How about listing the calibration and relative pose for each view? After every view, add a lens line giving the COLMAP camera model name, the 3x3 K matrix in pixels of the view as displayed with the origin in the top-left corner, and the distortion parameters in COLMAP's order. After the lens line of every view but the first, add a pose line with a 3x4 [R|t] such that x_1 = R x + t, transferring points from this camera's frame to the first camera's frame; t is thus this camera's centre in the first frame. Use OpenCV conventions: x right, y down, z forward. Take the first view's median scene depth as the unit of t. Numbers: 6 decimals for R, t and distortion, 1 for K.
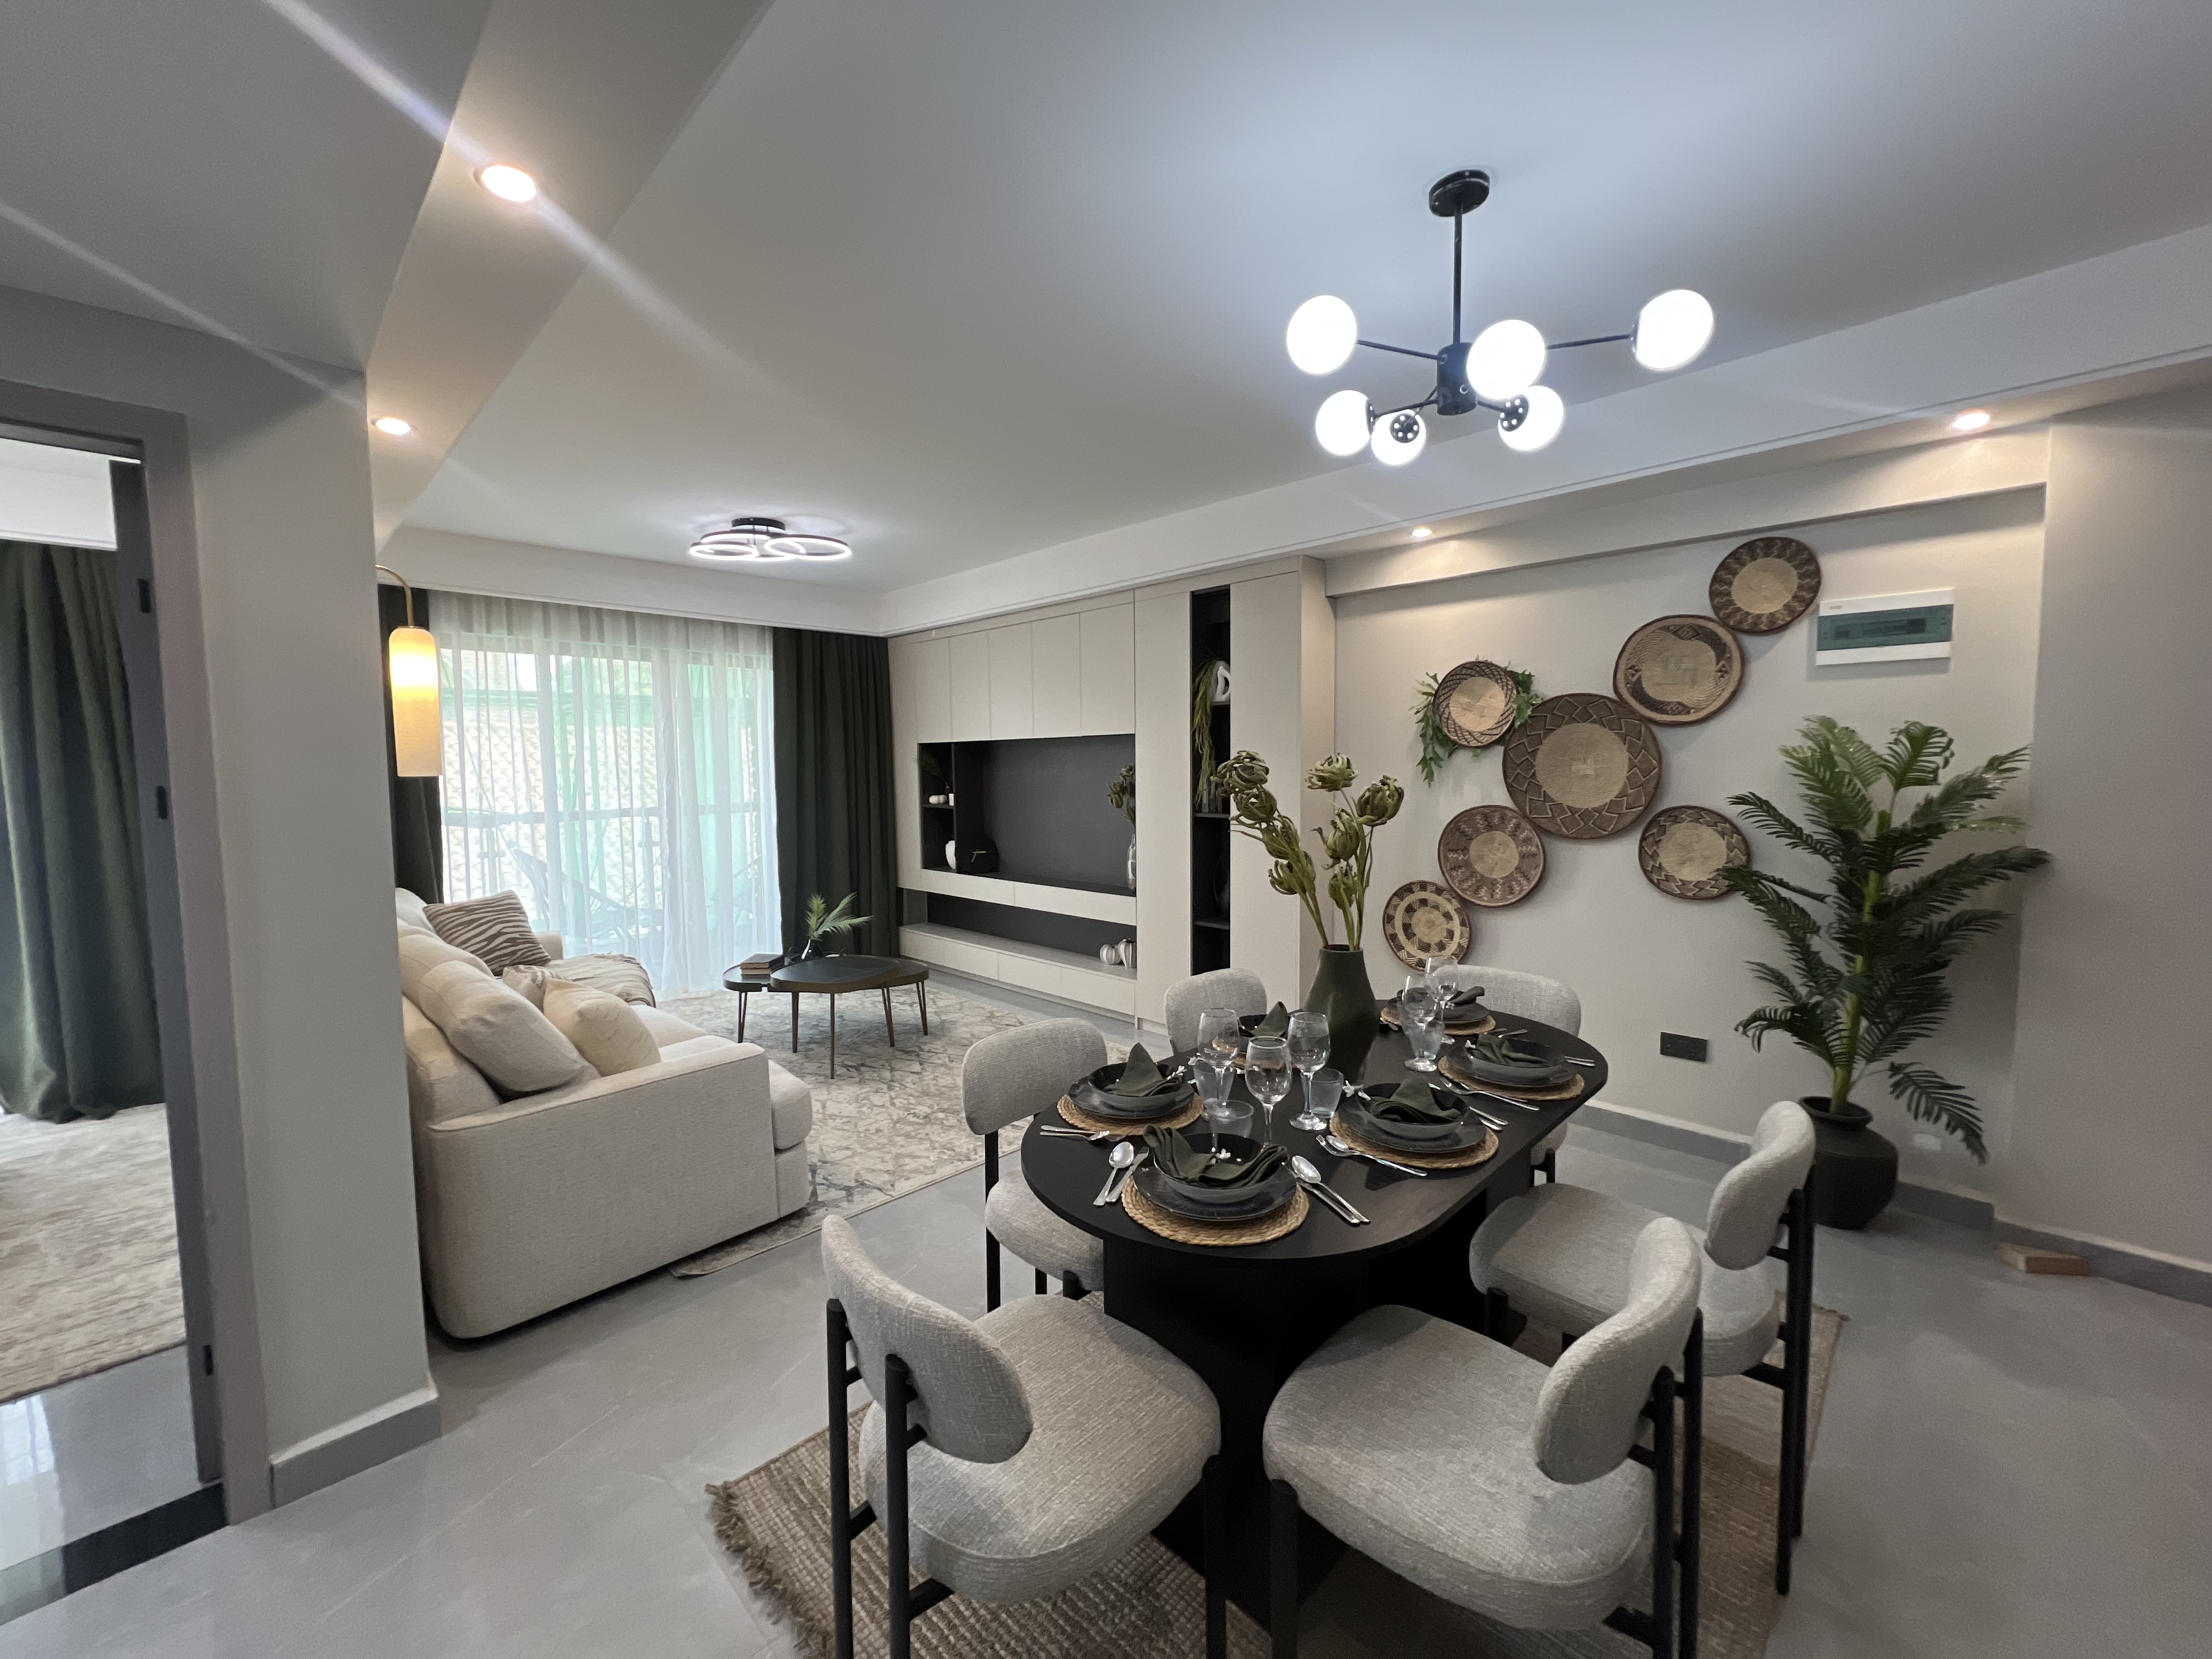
lens RADIAL K [[877.1, 0, 1099.8], [0, 877.1, 827.2], [0, 0, 1]] dist [-0.001416, 0.000618]
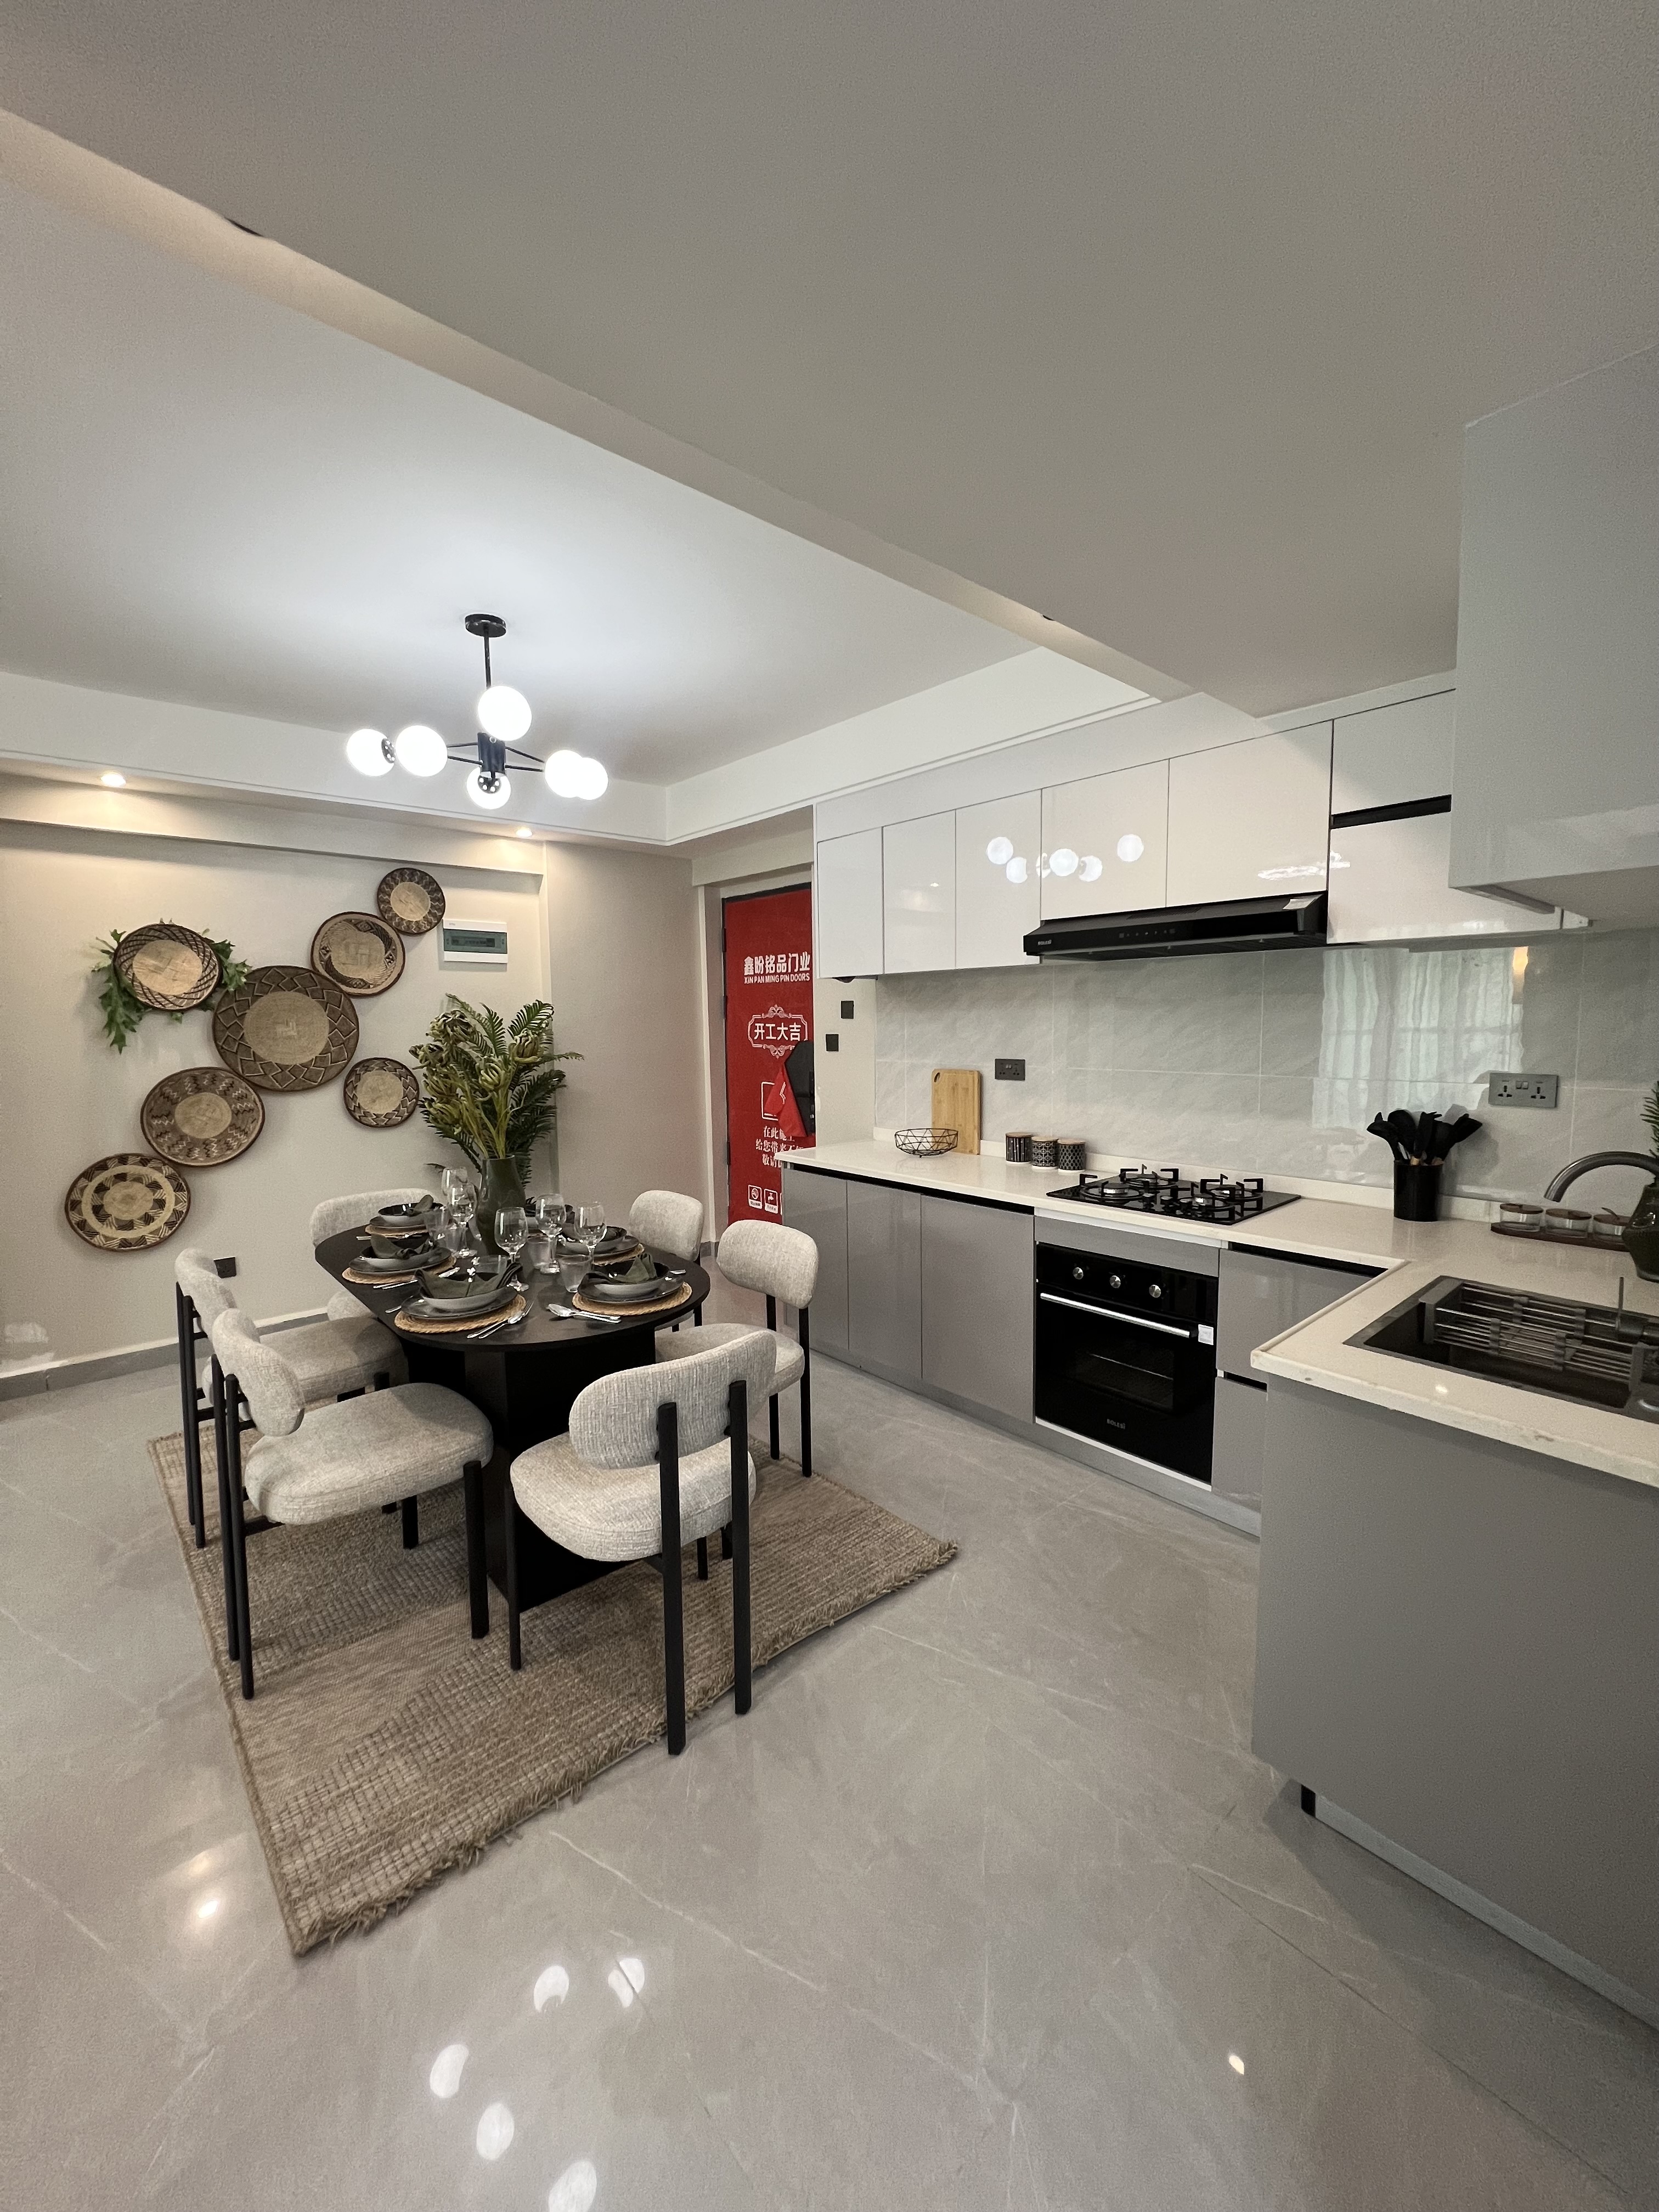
lens RADIAL K [[877.1, 0, 829.5], [0, 877.1, 1106.0], [0, 0, 1]] dist [-0.001416, 0.000618]
pose [[0.073088, -0.088801, 0.993364, -0.546574], [0.083016, 0.993113, 0.082671, -0.004068], [-0.993864, 0.076422, 0.079957, 0.195583]]
